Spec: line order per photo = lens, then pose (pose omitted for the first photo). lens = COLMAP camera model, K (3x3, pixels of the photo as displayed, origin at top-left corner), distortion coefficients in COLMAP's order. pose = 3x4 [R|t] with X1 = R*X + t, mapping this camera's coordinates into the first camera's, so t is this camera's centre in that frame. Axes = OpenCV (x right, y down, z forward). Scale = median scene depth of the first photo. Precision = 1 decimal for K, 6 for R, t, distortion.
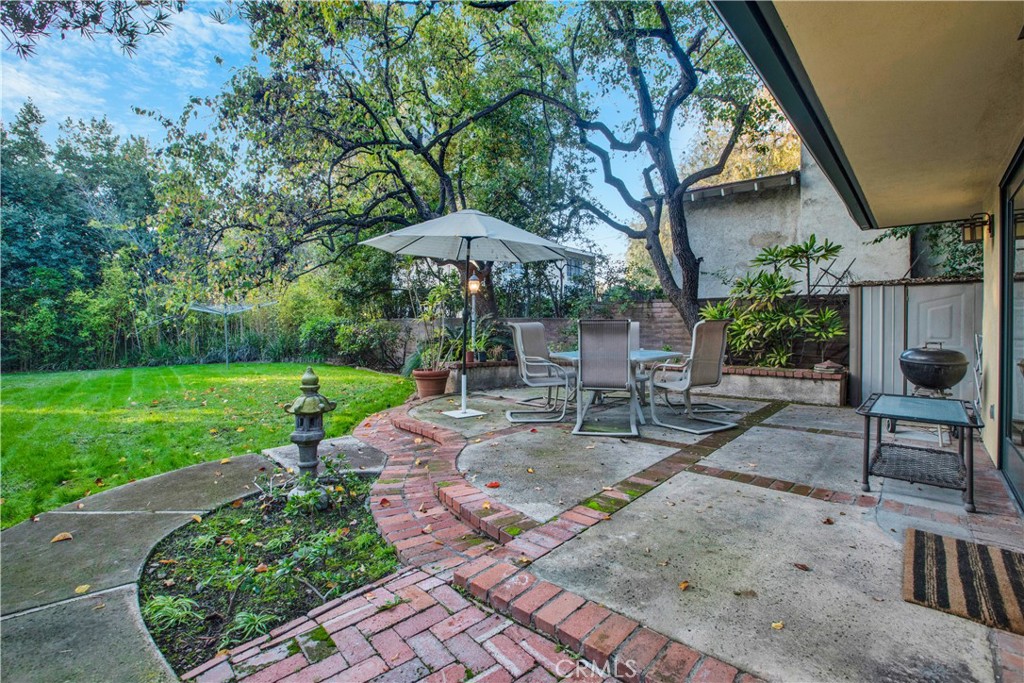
lens RADIAL K [[471.0, 0, 510.2], [0, 471.0, 335.5], [0, 0, 1]] dist [-0.041474, 0.013675]
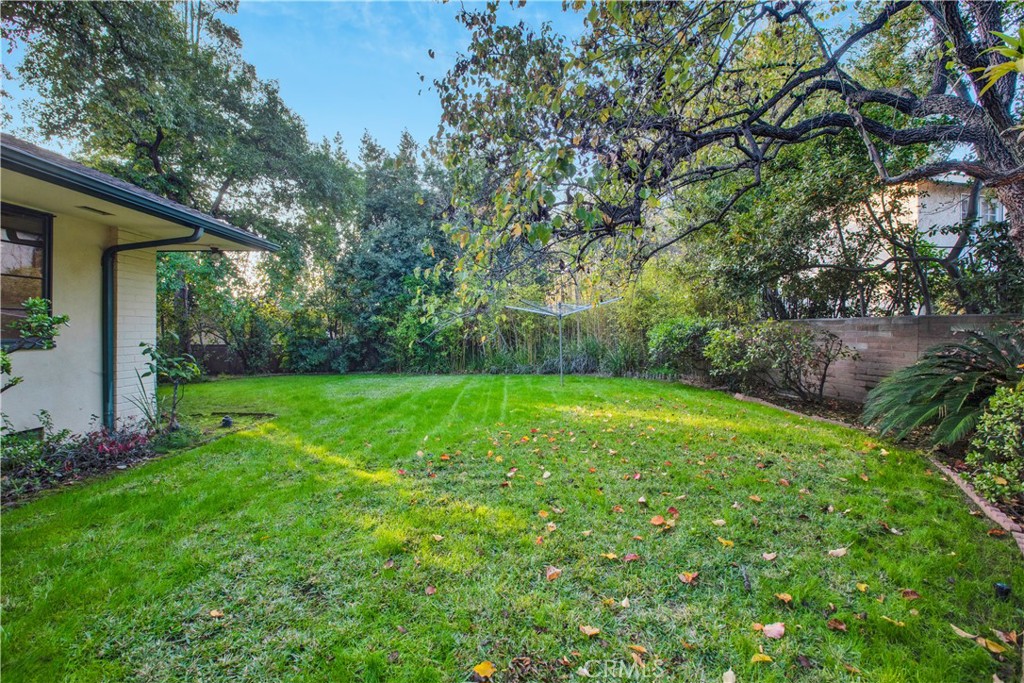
lens RADIAL K [[471.0, 0, 510.2], [0, 471.0, 335.5], [0, 0, 1]] dist [-0.041474, 0.013675]
pose [[0.782193, 0.004294, -0.623022, -0.156513], [-0.011739, 0.999900, -0.007846, -0.004534], [0.622926, 0.013451, 0.782165, 0.279507]]
